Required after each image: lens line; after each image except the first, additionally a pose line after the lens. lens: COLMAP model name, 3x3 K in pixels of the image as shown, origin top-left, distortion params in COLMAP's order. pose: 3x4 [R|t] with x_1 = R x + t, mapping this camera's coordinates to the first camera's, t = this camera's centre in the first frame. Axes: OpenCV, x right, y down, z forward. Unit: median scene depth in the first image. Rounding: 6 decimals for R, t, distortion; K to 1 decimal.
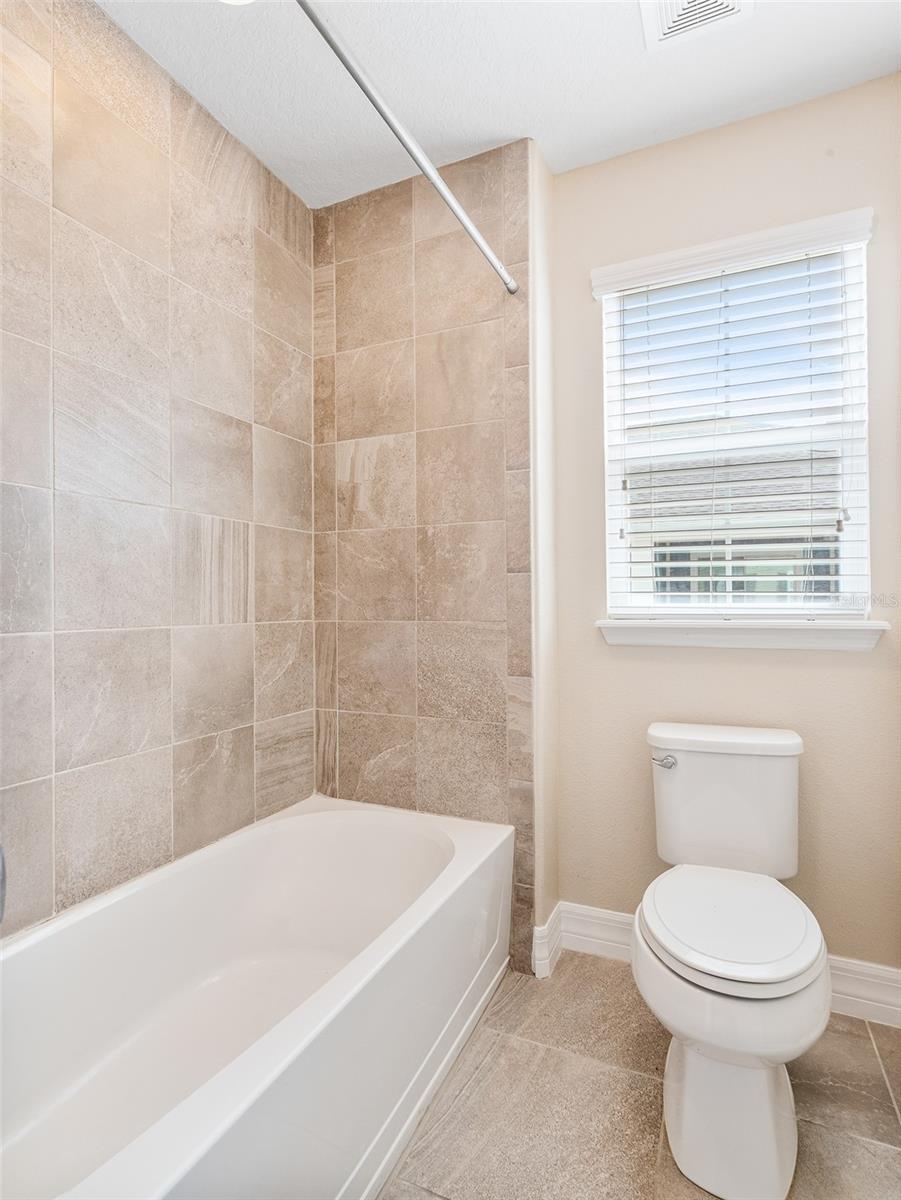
lens RADIAL K [[621.9, 0, 452.7], [0, 621.9, 598.9], [0, 0, 1]] dist [-0.005116, 0.005311]
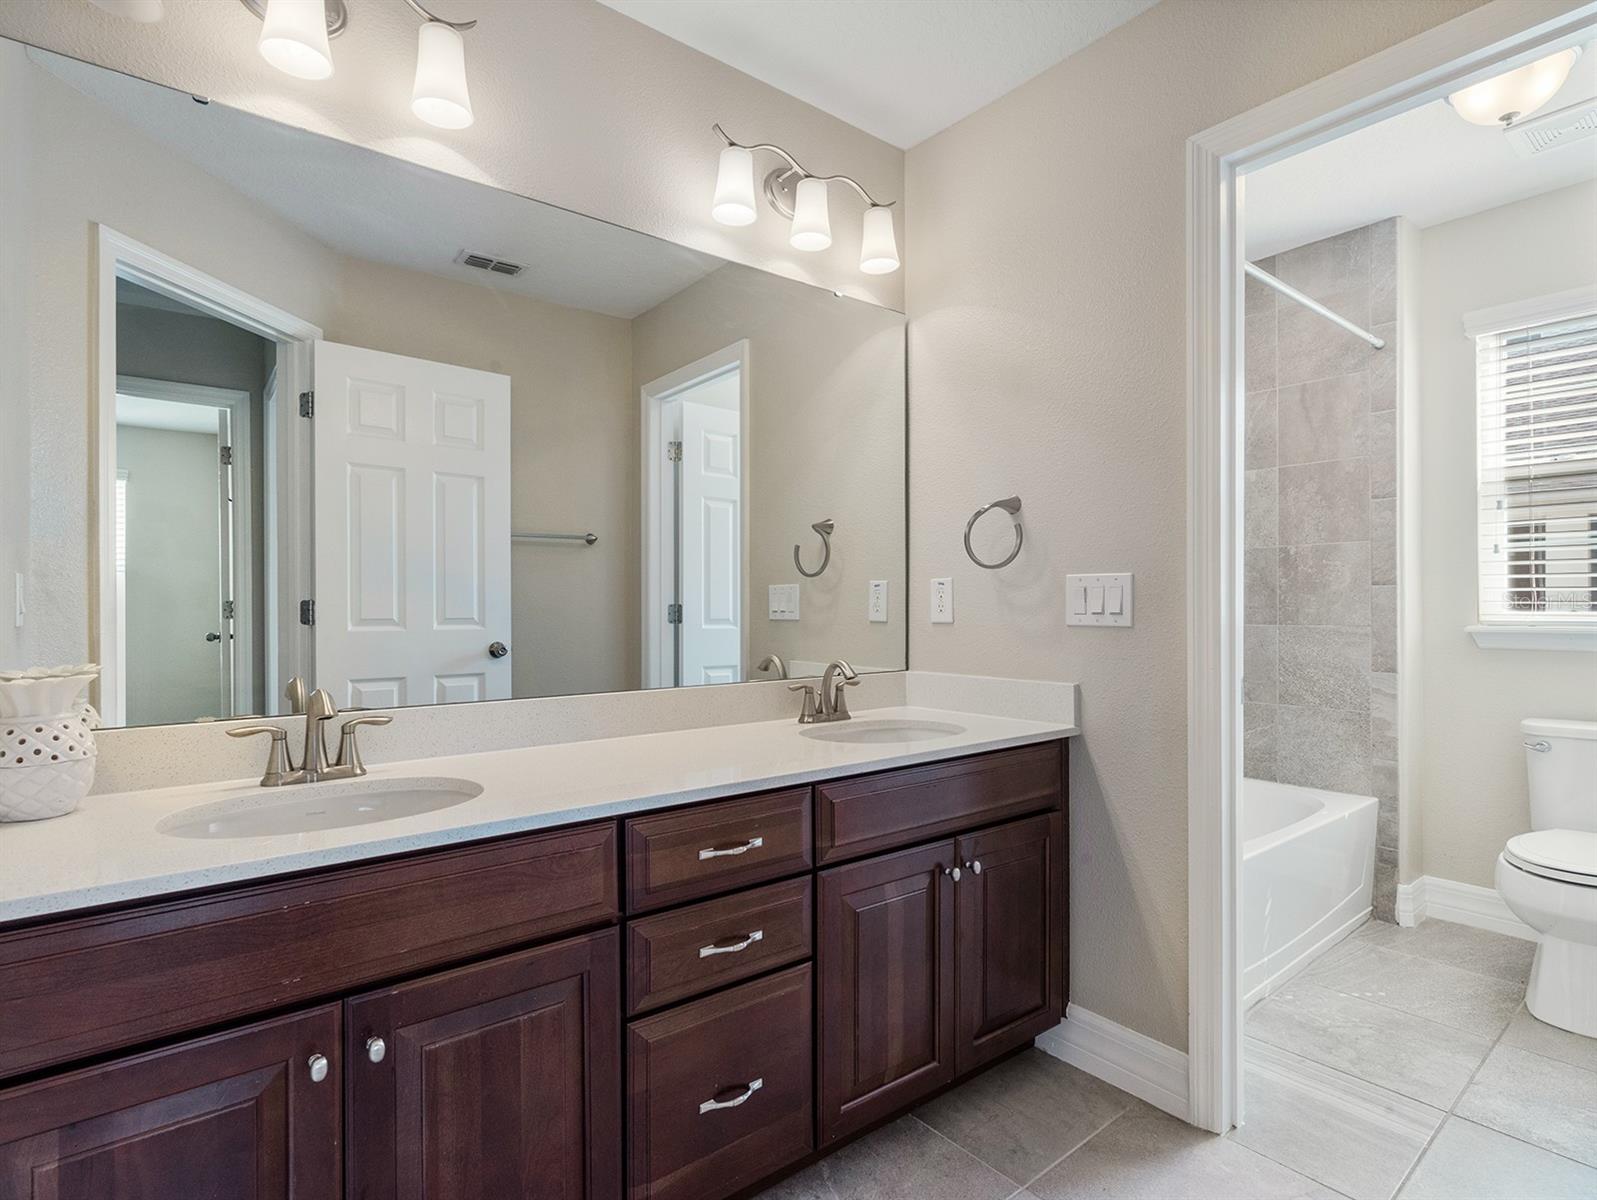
lens RADIAL K [[827.7, 0, 788.3], [0, 827.7, 609.1], [0, 0, 1]] dist [-0.005116, 0.005311]
pose [[0.889939, 0.003858, -0.456064, -0.184543], [0.001369, 0.999937, 0.011130, -0.015008], [0.456078, -0.010530, 0.889877, -0.917022]]
